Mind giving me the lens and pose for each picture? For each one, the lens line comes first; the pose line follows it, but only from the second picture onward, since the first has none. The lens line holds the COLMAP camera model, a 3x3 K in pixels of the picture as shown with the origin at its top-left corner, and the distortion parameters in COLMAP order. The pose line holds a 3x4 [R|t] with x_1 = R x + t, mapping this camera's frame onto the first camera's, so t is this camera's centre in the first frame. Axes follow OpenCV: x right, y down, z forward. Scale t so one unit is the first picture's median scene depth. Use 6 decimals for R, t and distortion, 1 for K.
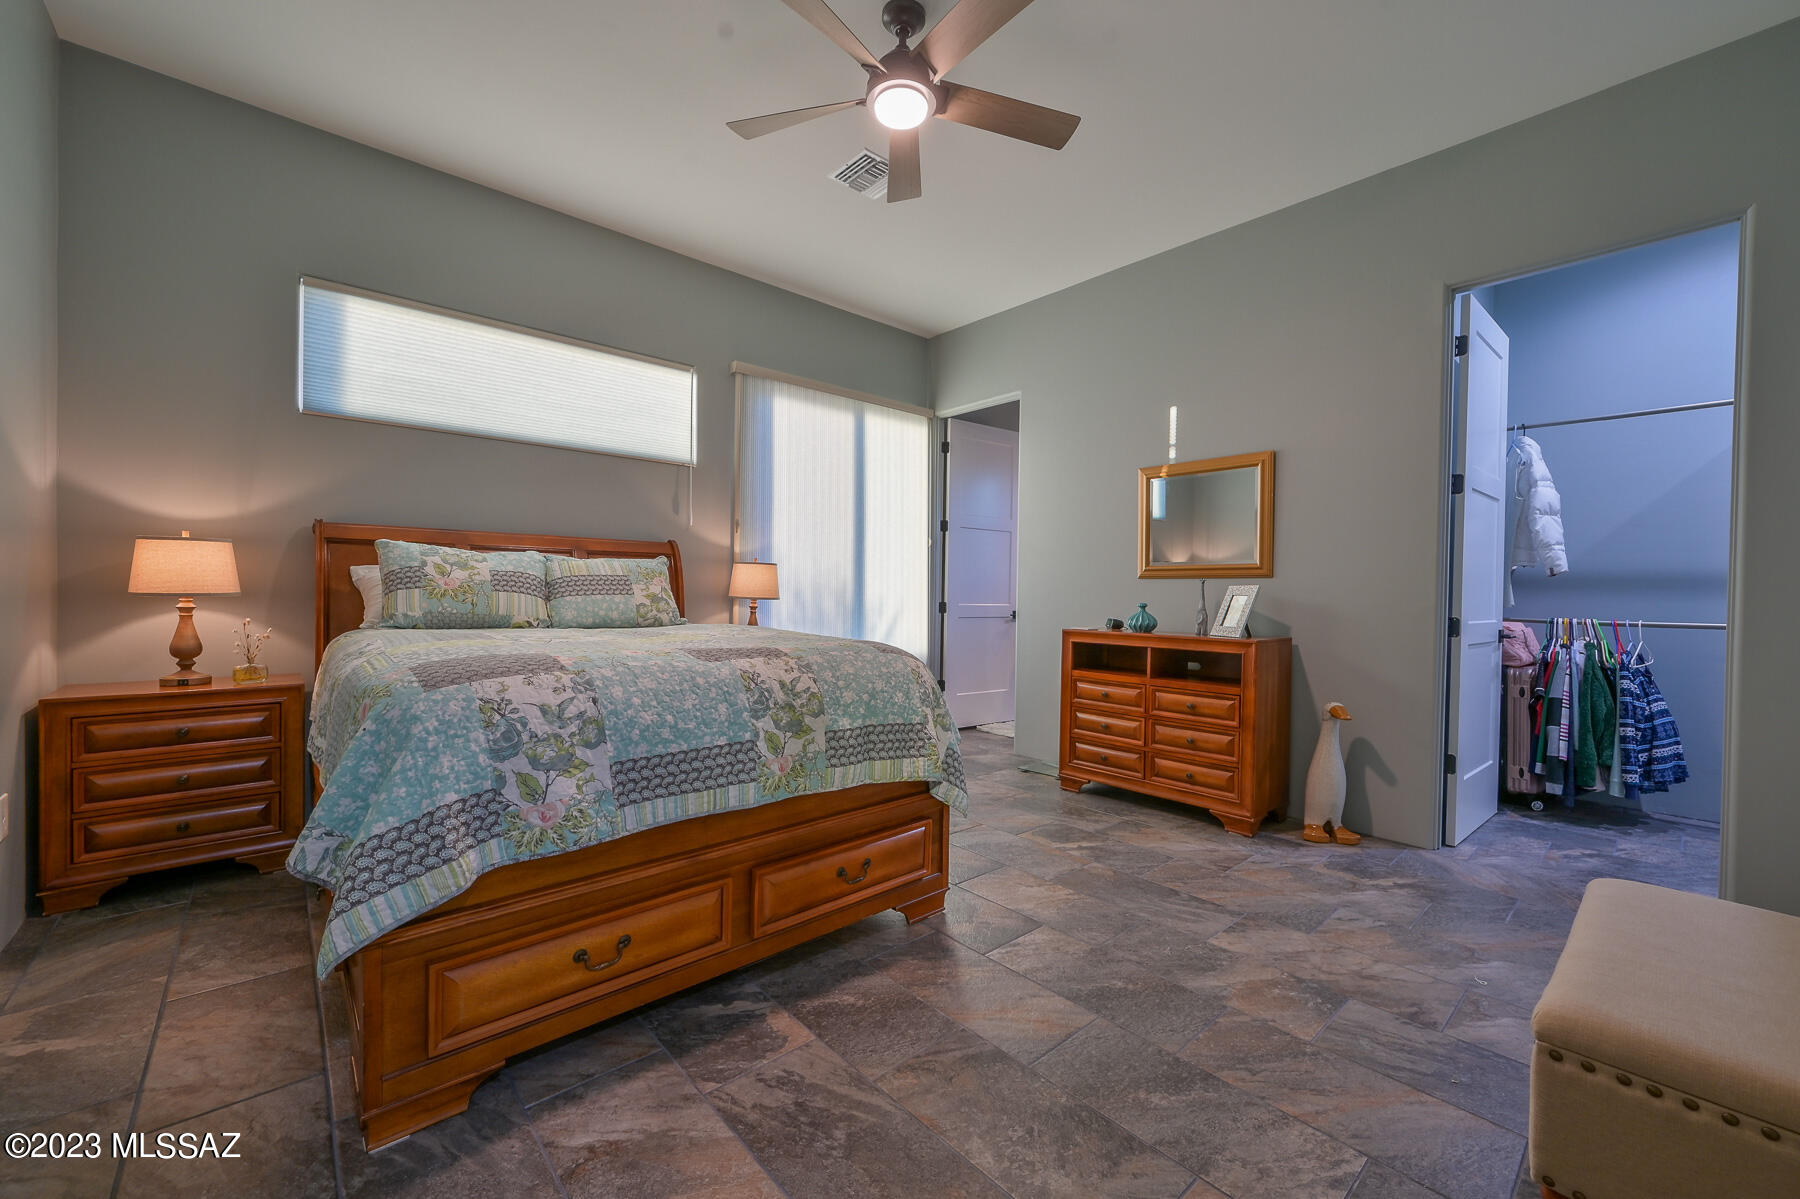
lens RADIAL K [[708.9, 0, 899.8], [0, 708.9, 599.5], [0, 0, 1]] dist [0.002016, 0.000258]
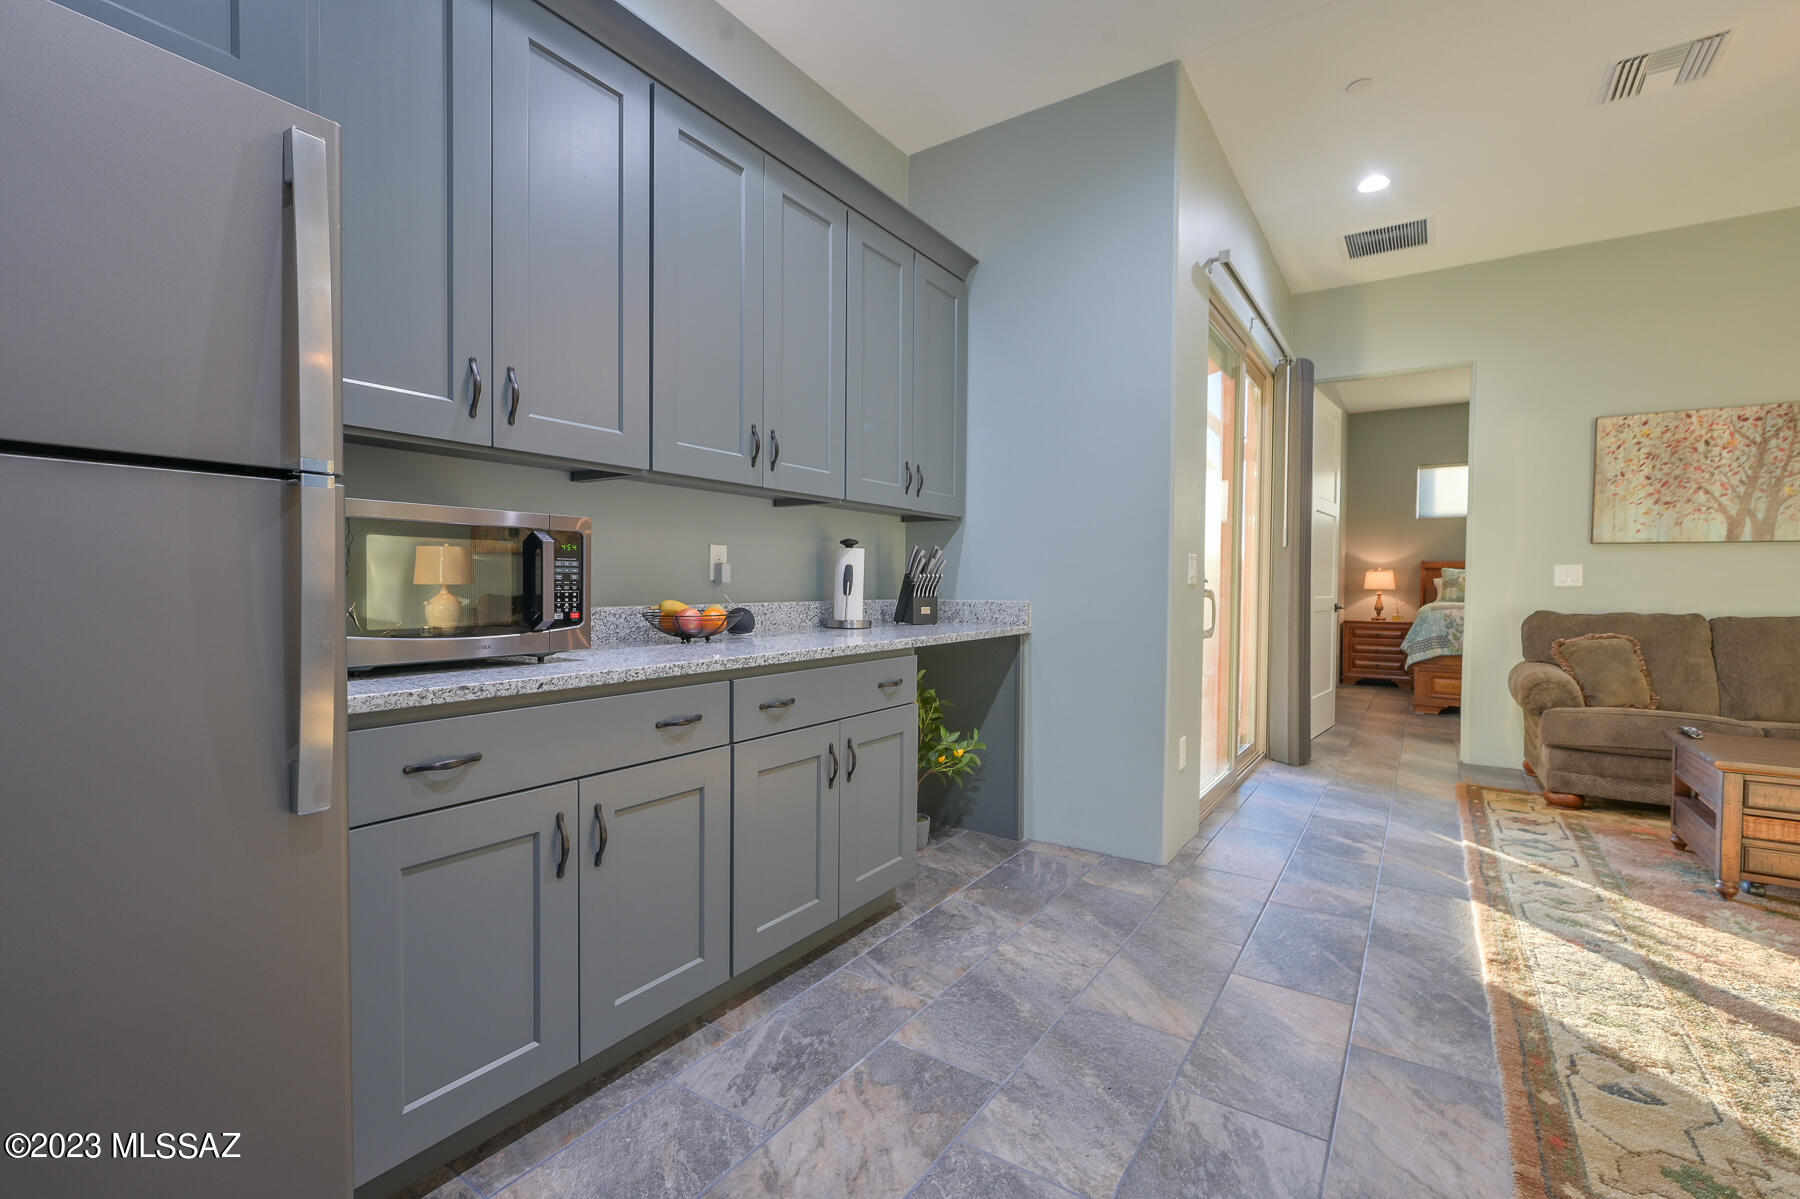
lens RADIAL K [[798.2, 0, 898.5], [0, 798.2, 604.0], [0, 0, 1]] dist [0.001040, 0.000076]
pose [[0.253037, 0.012130, -0.967381, 1.696083], [-0.015899, 0.999839, 0.008378, 0.056628], [0.967326, 0.013260, 0.253189, -1.767619]]
